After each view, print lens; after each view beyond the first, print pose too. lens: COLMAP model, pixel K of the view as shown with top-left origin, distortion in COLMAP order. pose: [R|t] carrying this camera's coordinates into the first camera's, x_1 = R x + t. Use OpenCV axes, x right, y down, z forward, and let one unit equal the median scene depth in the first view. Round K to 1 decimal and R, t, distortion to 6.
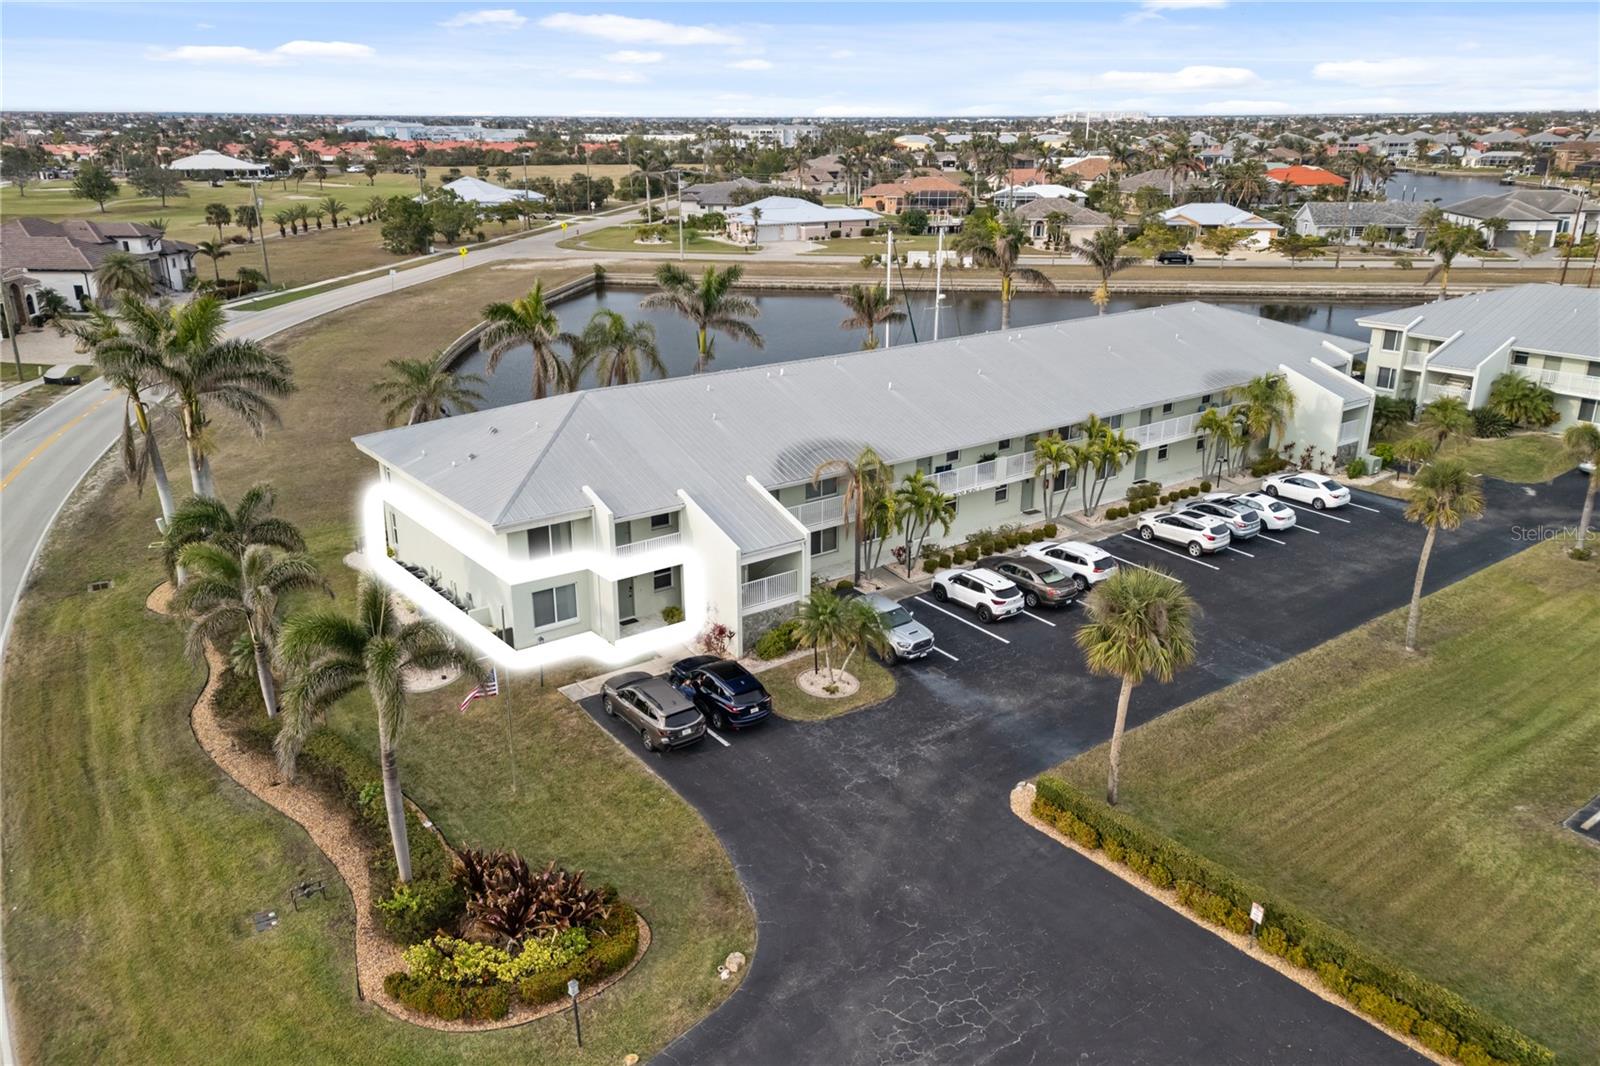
lens RADIAL K [[1169.5, 0, 793.8], [0, 1169.5, 536.7], [0, 0, 1]] dist [0.081837, -0.069529]
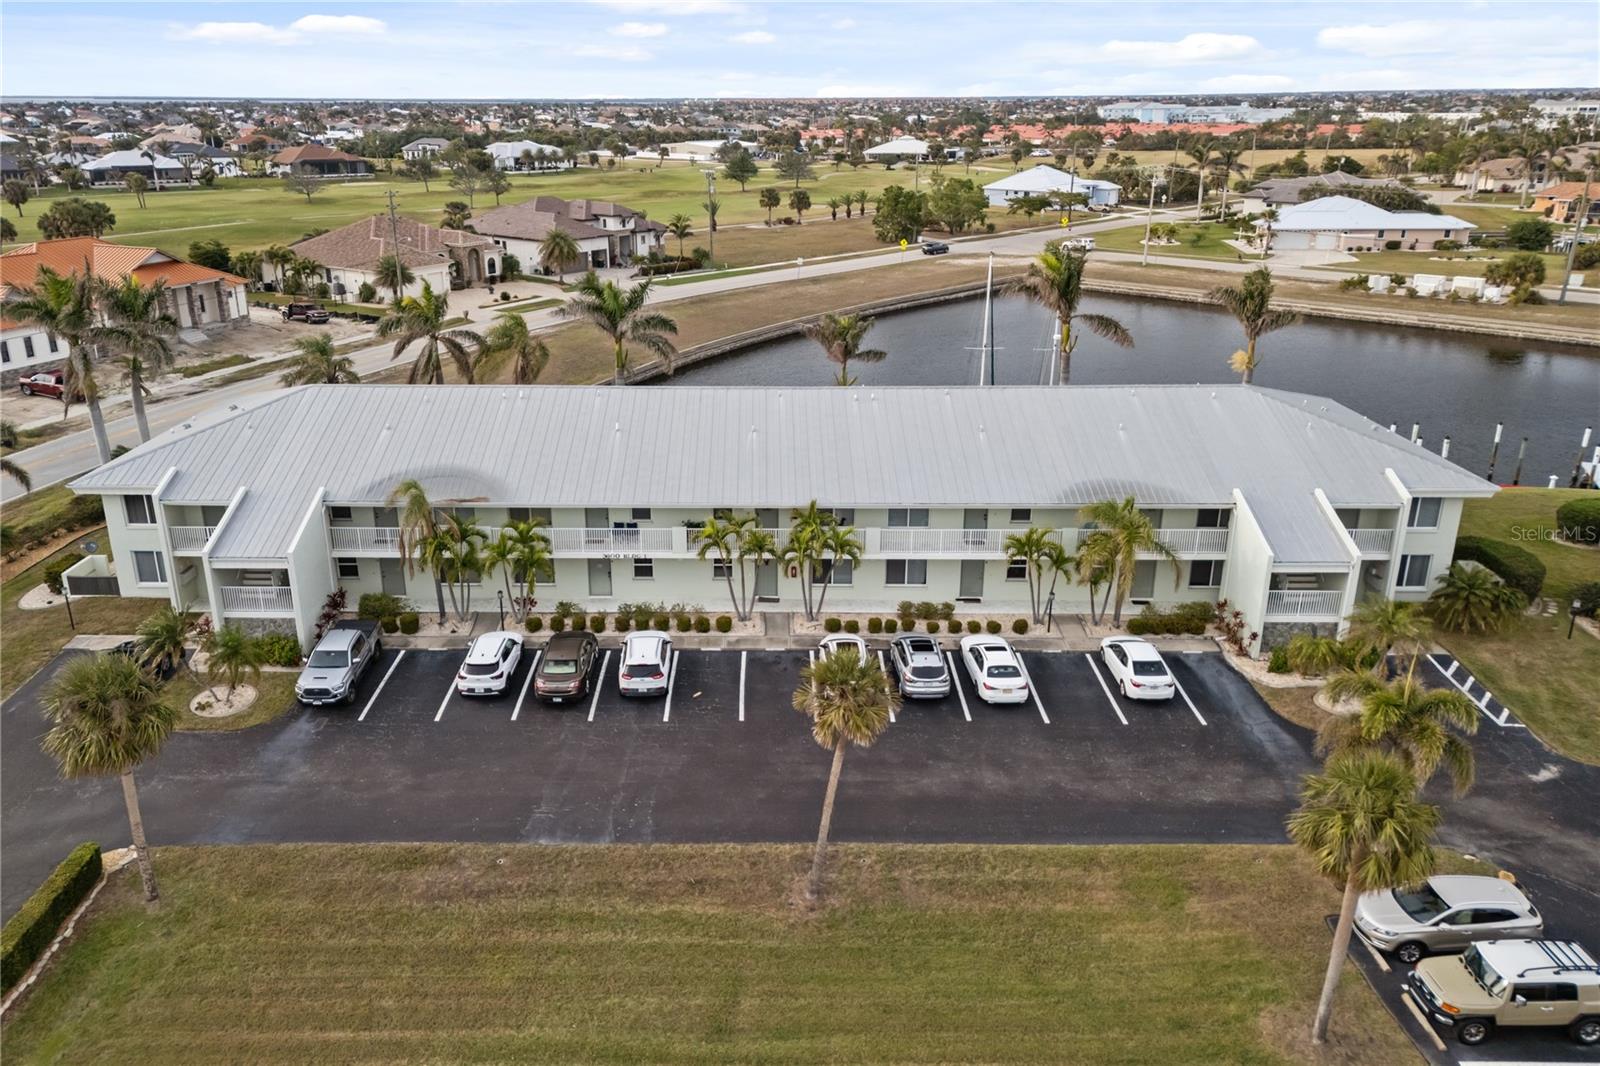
lens RADIAL K [[1177.0, 0, 768.8], [0, 1177.0, 525.4], [0, 0, 1]] dist [0.076423, -0.062345]
pose [[0.793470, 0.203110, -0.573717, 0.796532], [-0.199926, 0.977343, 0.069499, -0.155320], [0.574834, 0.059555, 0.816100, 0.351415]]
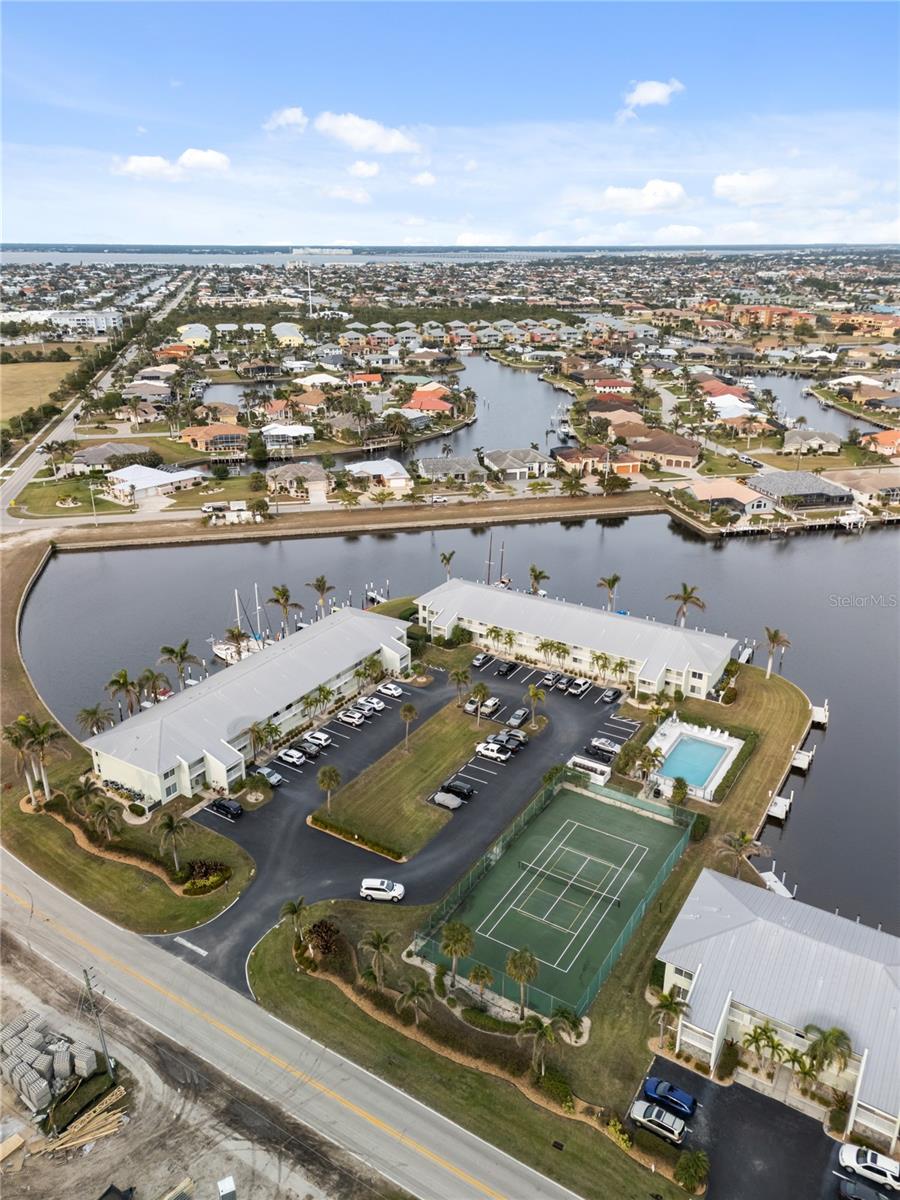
lens RADIAL K [[866.9, 0, 450.0], [0, 866.9, 600.0], [0, 0, 1]] dist [0.048300, -0.004437]
pose [[0.930121, -0.128379, 0.344083, -0.221141], [0.112072, 0.991441, 0.066960, -0.506166], [-0.349734, -0.023719, 0.936549, -1.481706]]
